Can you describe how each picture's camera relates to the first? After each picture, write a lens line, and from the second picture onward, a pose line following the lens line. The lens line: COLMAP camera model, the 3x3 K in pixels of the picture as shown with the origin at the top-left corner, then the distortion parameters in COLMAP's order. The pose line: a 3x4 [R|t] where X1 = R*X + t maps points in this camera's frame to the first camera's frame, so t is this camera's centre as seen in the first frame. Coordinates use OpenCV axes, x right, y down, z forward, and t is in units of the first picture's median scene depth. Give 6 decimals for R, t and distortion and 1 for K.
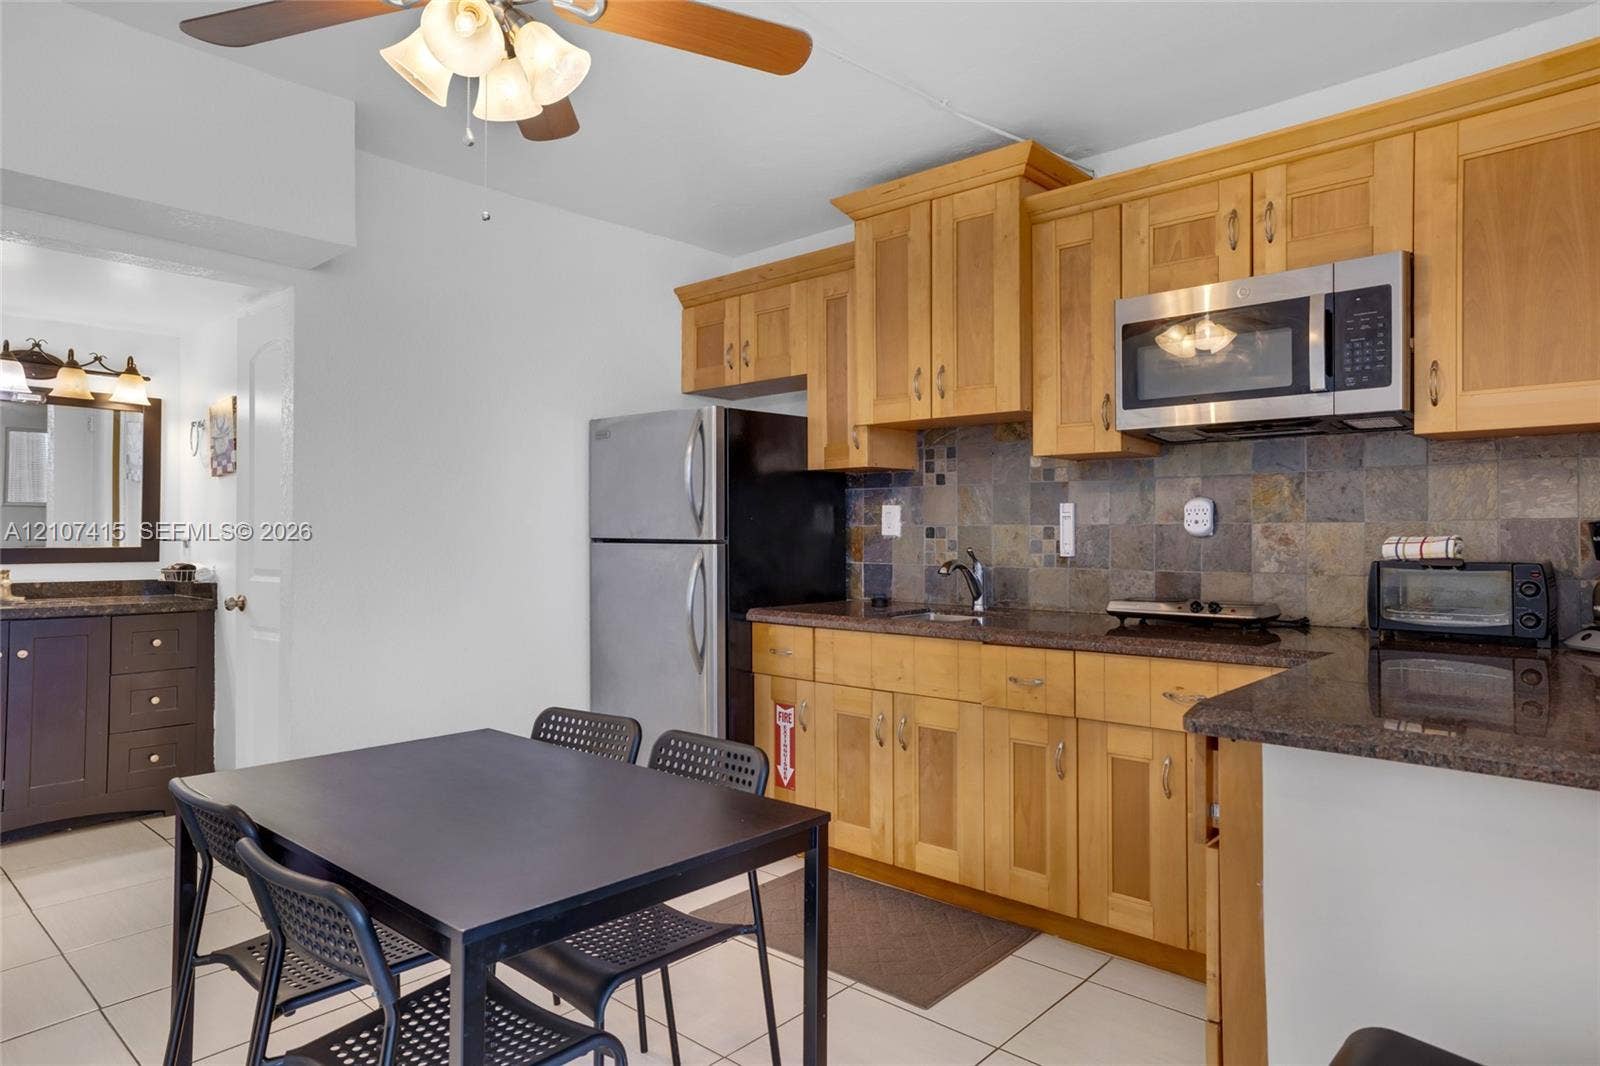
lens RADIAL K [[942.1, 0, 808.4], [0, 942.1, 537.3], [0, 0, 1]] dist [-0.008073, 0.012126]
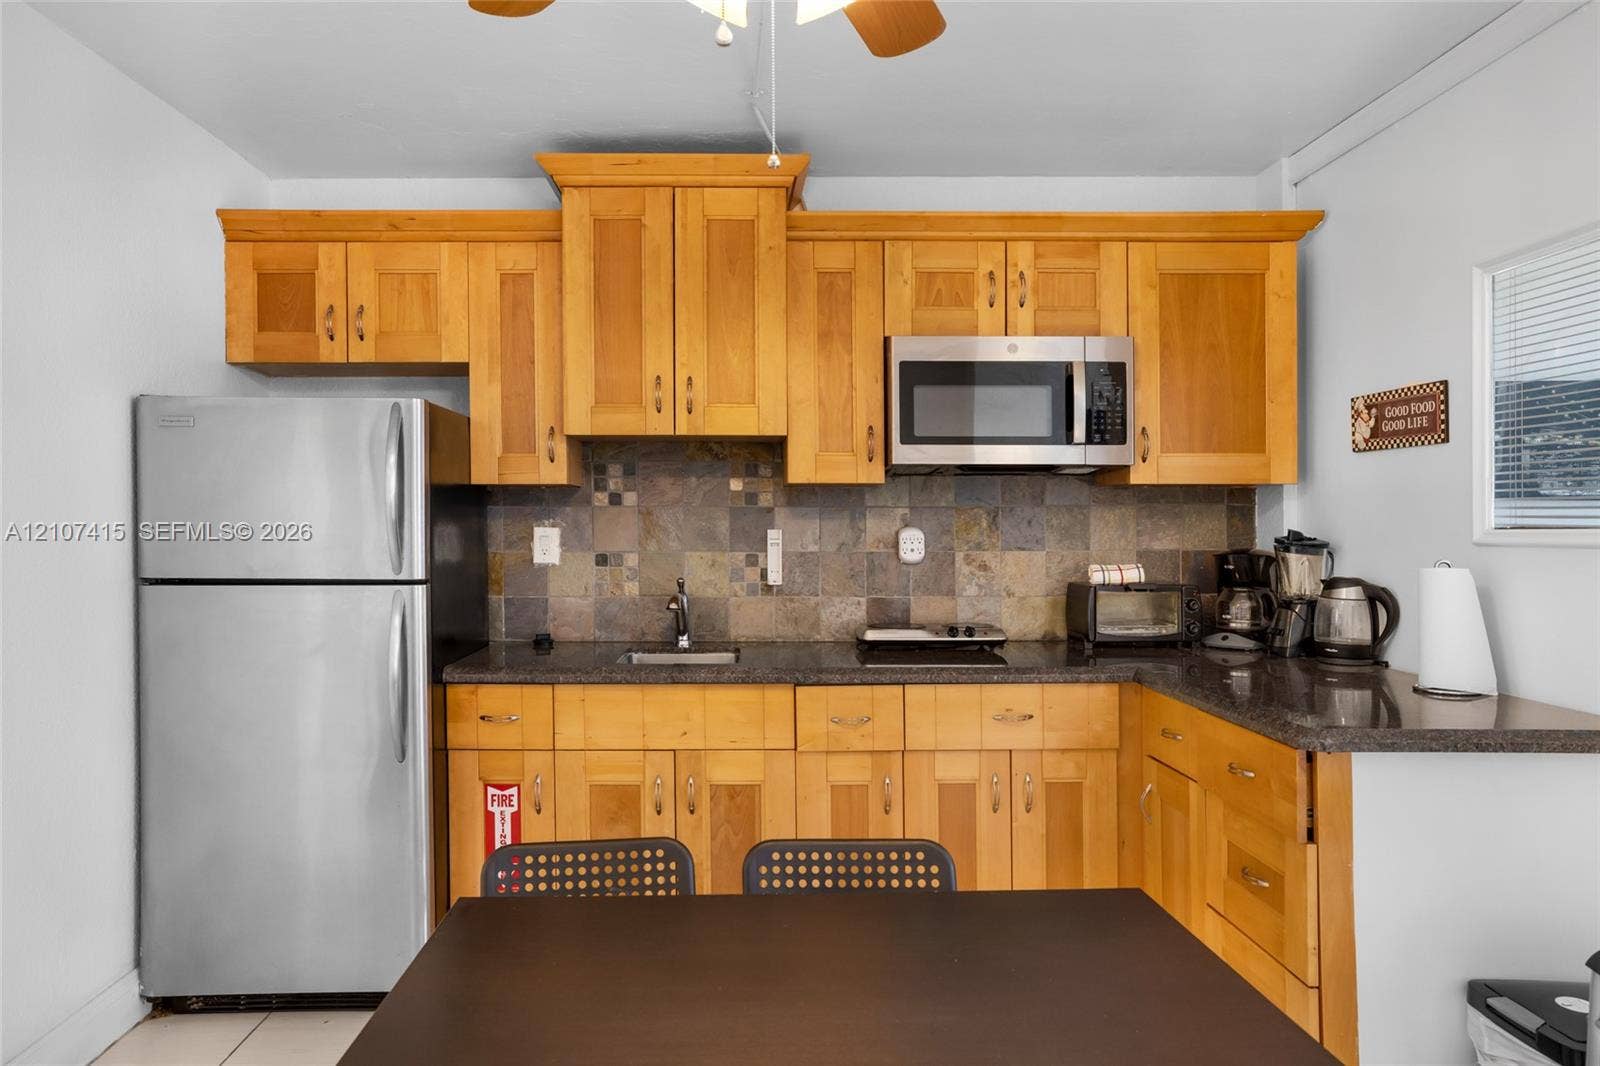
lens RADIAL K [[1031.8, 0, 722.0], [0, 1031.8, 541.0], [0, 0, 1]] dist [-0.017516, 0.006578]
pose [[0.750356, -0.009051, 0.660972, -0.483654], [0.003376, 0.999946, 0.009860, -0.036369], [-0.661026, -0.005167, 0.750345, 0.247263]]
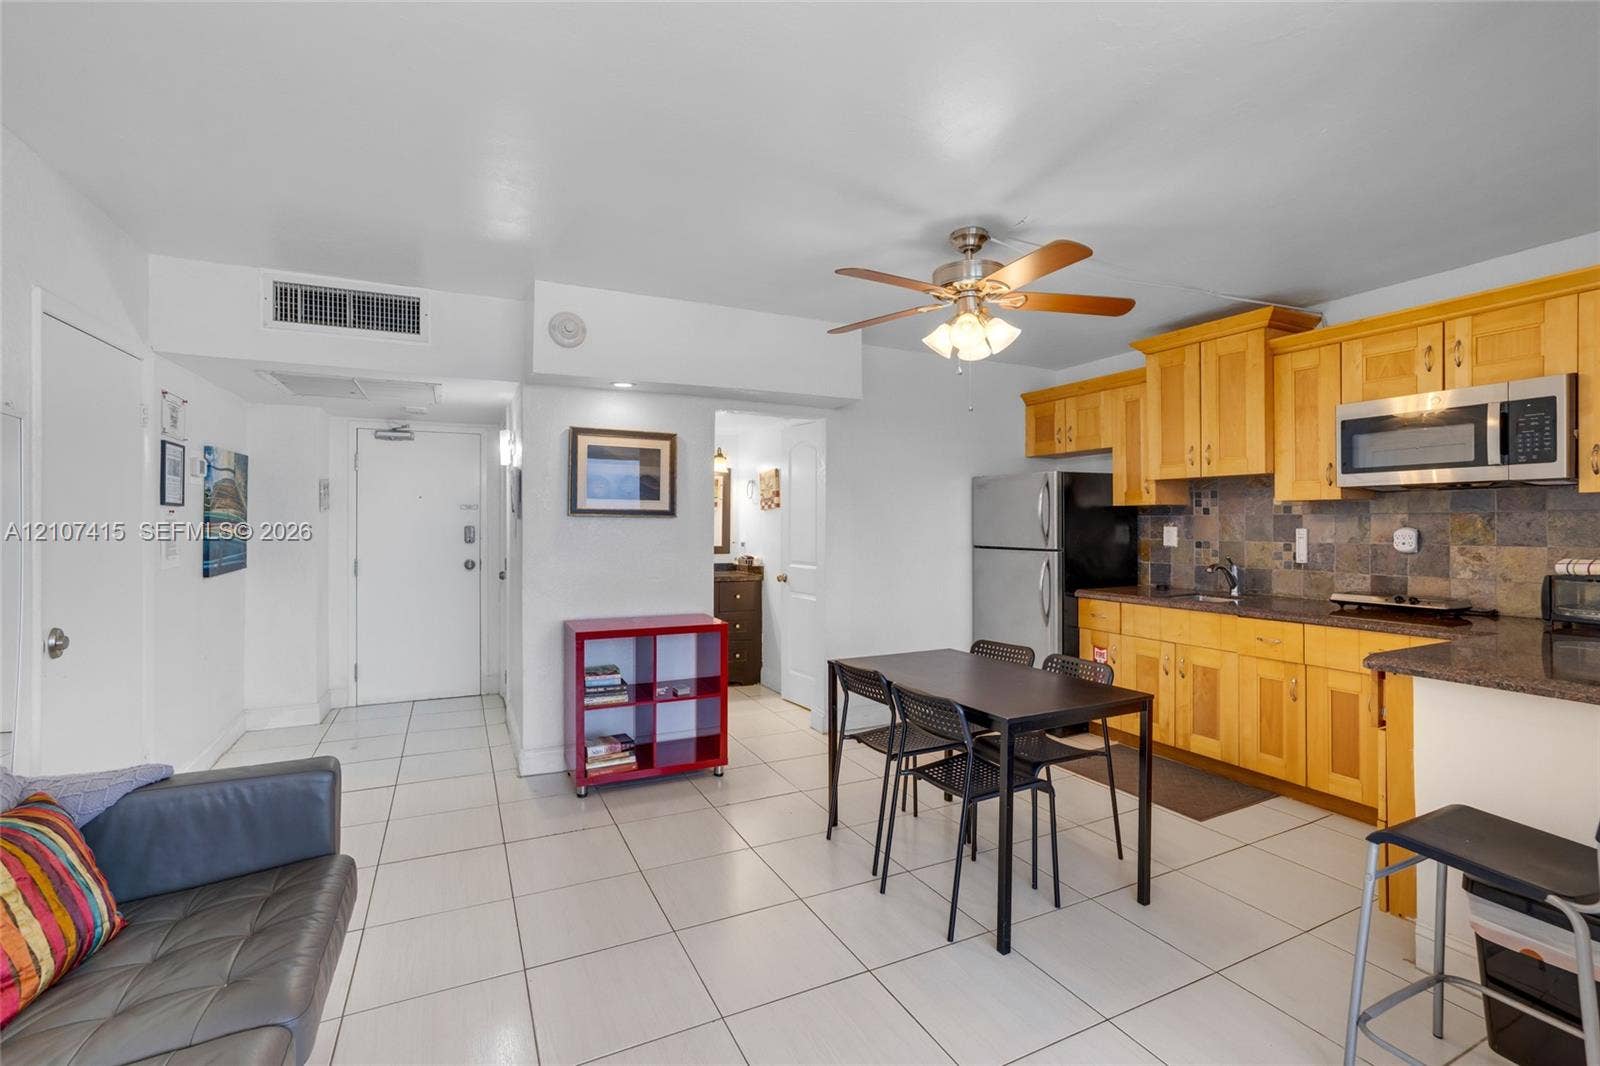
lens RADIAL K [[693.4, 0, 792.1], [0, 693.4, 530.7], [0, 0, 1]] dist [-0.003058, 0.009705]
pose [[0.926606, -0.000675, -0.376034, -0.074446], [0.003435, 0.999972, 0.006670, -0.044501], [0.376019, -0.007472, 0.926582, -0.382751]]
